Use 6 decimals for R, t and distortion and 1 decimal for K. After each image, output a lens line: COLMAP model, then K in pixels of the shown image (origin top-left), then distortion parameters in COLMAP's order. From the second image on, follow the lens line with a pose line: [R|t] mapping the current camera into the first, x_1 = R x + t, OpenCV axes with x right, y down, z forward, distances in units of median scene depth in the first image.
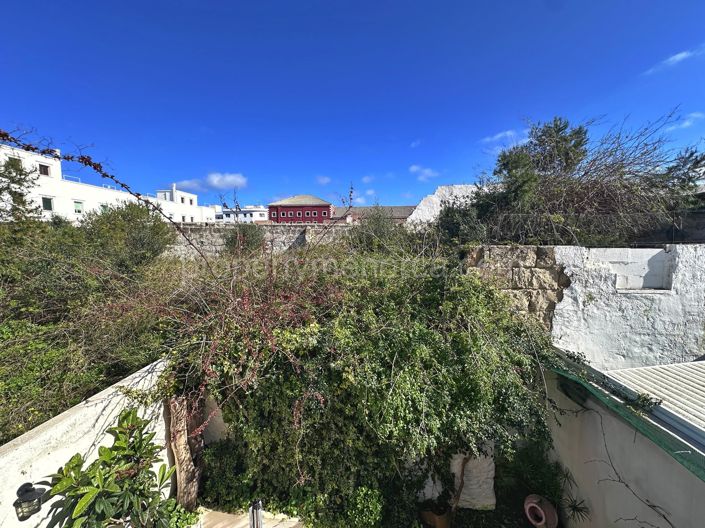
lens RADIAL K [[280.2, 0, 354.2], [0, 280.2, 263.2], [0, 0, 1]] dist [-0.003045, 0.000461]
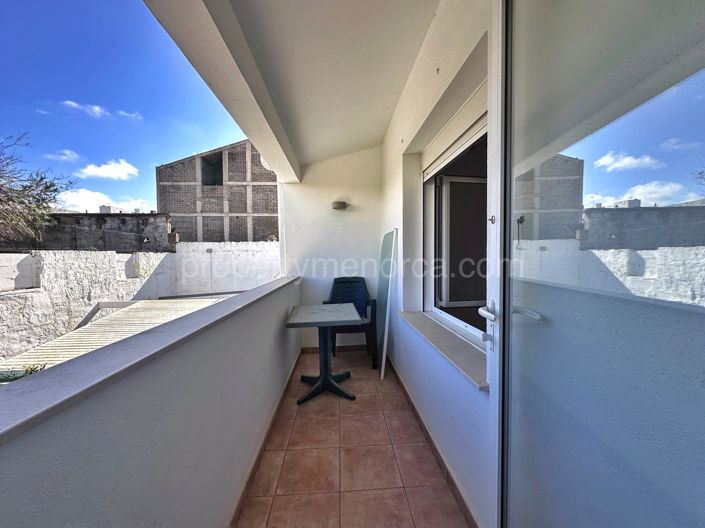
lens RADIAL K [[280.2, 0, 351.6], [0, 280.2, 264.7], [0, 0, 1]] dist [-0.003045, 0.000461]
pose [[-0.130103, -0.022066, 0.991255, -0.236929], [0.084490, 0.995869, 0.033258, 0.068632], [-0.987894, 0.088079, -0.127701, -0.185686]]
